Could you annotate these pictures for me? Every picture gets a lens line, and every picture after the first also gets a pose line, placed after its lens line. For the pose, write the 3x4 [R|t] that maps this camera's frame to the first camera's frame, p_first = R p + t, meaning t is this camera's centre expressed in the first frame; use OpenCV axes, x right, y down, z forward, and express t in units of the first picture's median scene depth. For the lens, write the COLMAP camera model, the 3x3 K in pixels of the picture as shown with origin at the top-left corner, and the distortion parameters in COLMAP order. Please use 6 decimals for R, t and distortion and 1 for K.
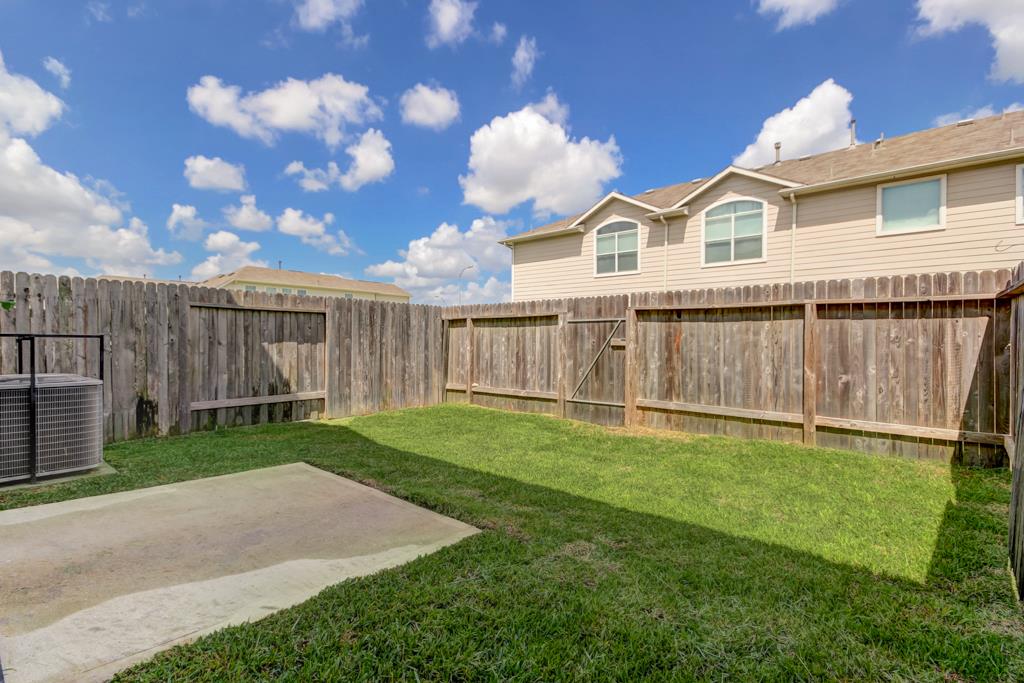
lens RADIAL K [[479.0, 0, 515.4], [0, 479.0, 339.6], [0, 0, 1]] dist [0.026857, -0.000421]
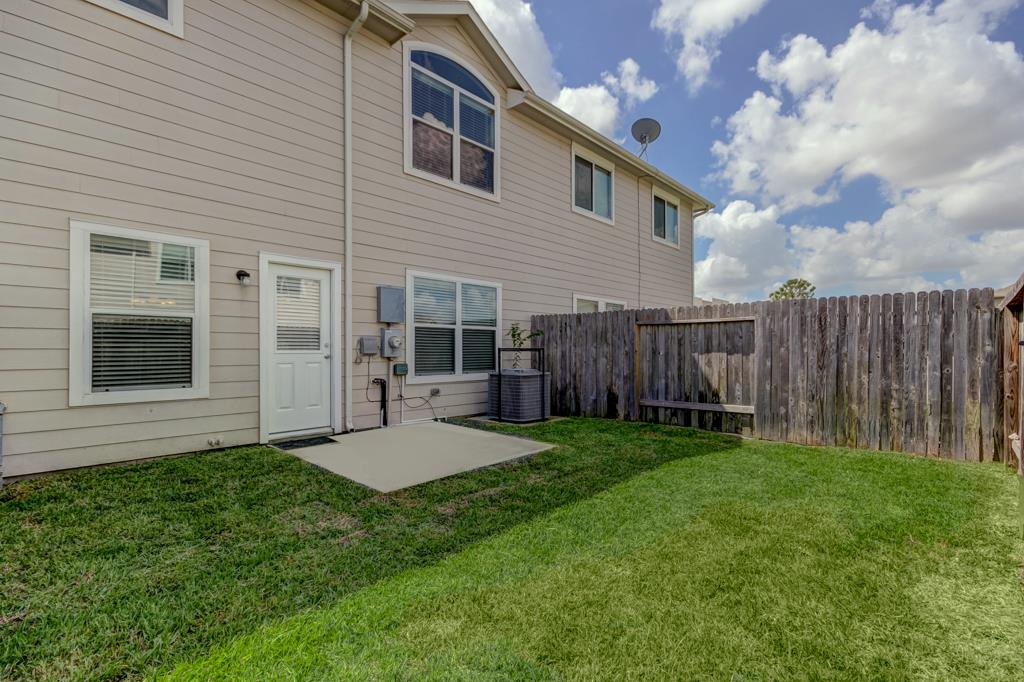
lens RADIAL K [[479.0, 0, 515.5], [0, 479.0, 350.9], [0, 0, 1]] dist [0.026857, -0.000421]
pose [[-0.012395, -0.005631, -0.999907, 0.547687], [0.003361, 0.999978, -0.005673, 0.006171], [0.999918, -0.003431, -0.012376, 0.598810]]
